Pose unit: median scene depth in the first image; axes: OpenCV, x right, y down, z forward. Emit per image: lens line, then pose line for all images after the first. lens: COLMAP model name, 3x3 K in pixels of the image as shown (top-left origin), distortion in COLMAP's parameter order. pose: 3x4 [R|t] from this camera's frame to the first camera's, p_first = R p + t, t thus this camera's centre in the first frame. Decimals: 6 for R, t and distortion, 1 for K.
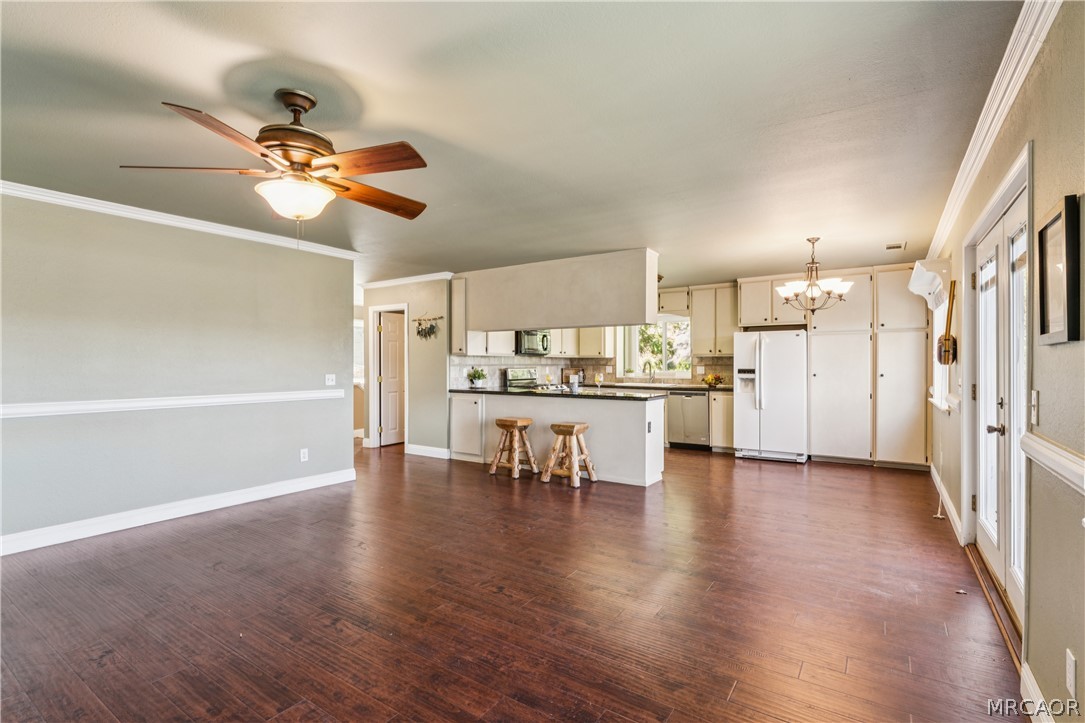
lens RADIAL K [[484.0, 0, 533.7], [0, 484.0, 363.6], [0, 0, 1]] dist [-0.003802, -0.001095]
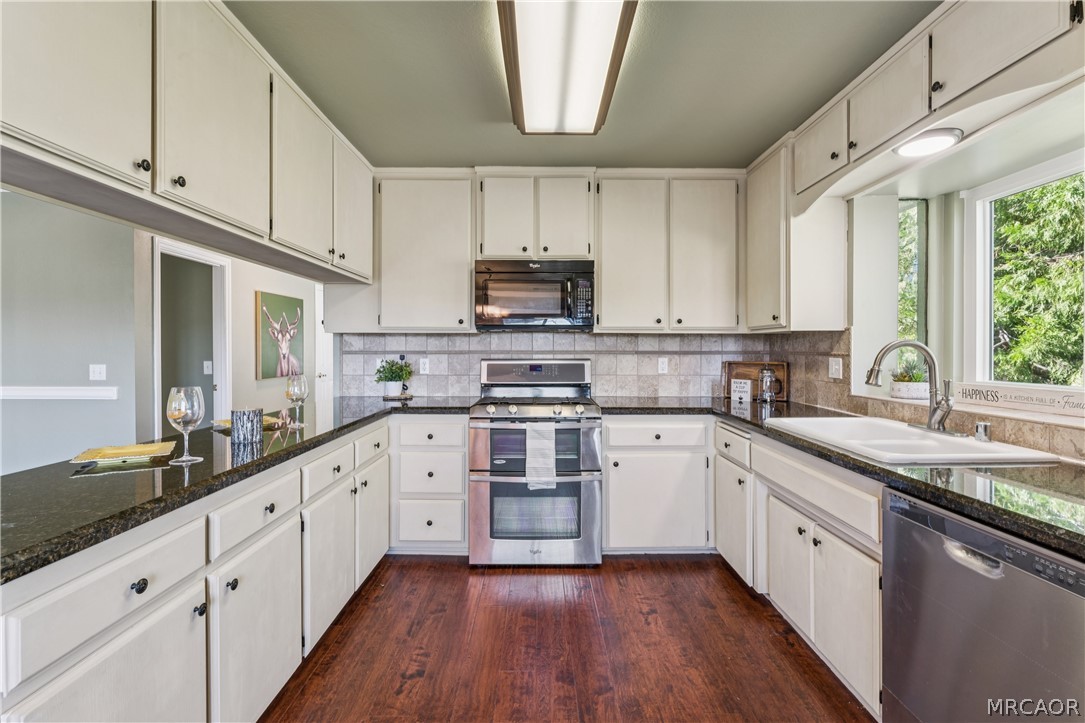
lens RADIAL K [[484.0, 0, 543.3], [0, 484.0, 354.4], [0, 0, 1]] dist [-0.003802, -0.001095]
pose [[0.585489, 0.009340, -0.810627, 0.311666], [-0.001532, 0.999945, 0.010415, 0.000240], [0.810679, -0.004856, 0.585470, 0.678582]]
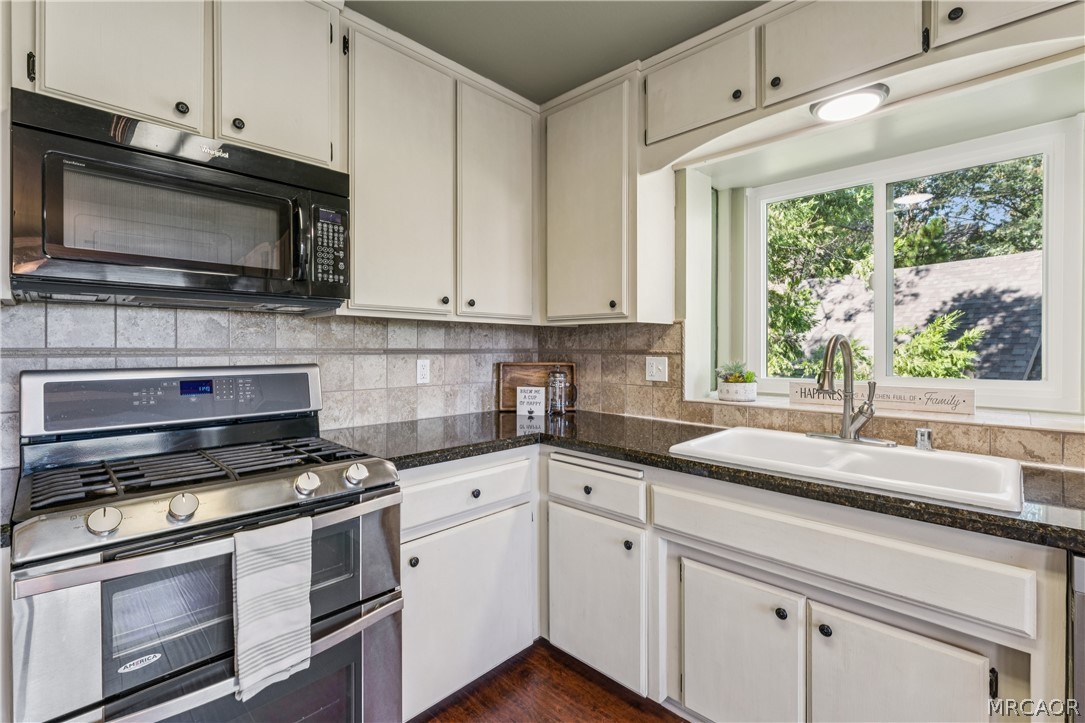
lens RADIAL K [[484.0, 0, 540.1], [0, 484.0, 349.9], [0, 0, 1]] dist [-0.003802, -0.001095]
pose [[0.988118, 0.002822, -0.153669, 0.137495], [-0.002233, 0.999989, 0.004002, 0.000899], [0.153678, -0.003611, 0.988114, 0.749161]]
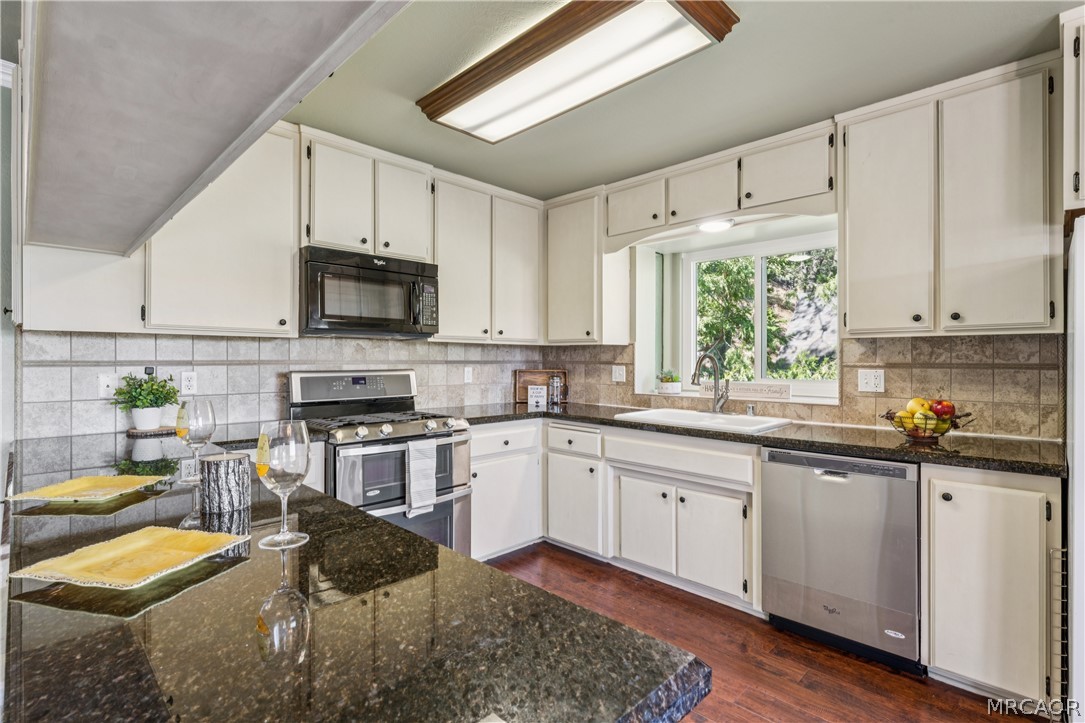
lens RADIAL K [[516.1, 0, 539.5], [0, 516.1, 360.0], [0, 0, 1]] dist [-0.005169, -0.000671]
pose [[0.985862, 0.003919, -0.167515, 0.168312], [-0.003596, 0.999991, 0.002233, -0.000208], [0.167522, -0.001600, 0.985867, 0.570613]]
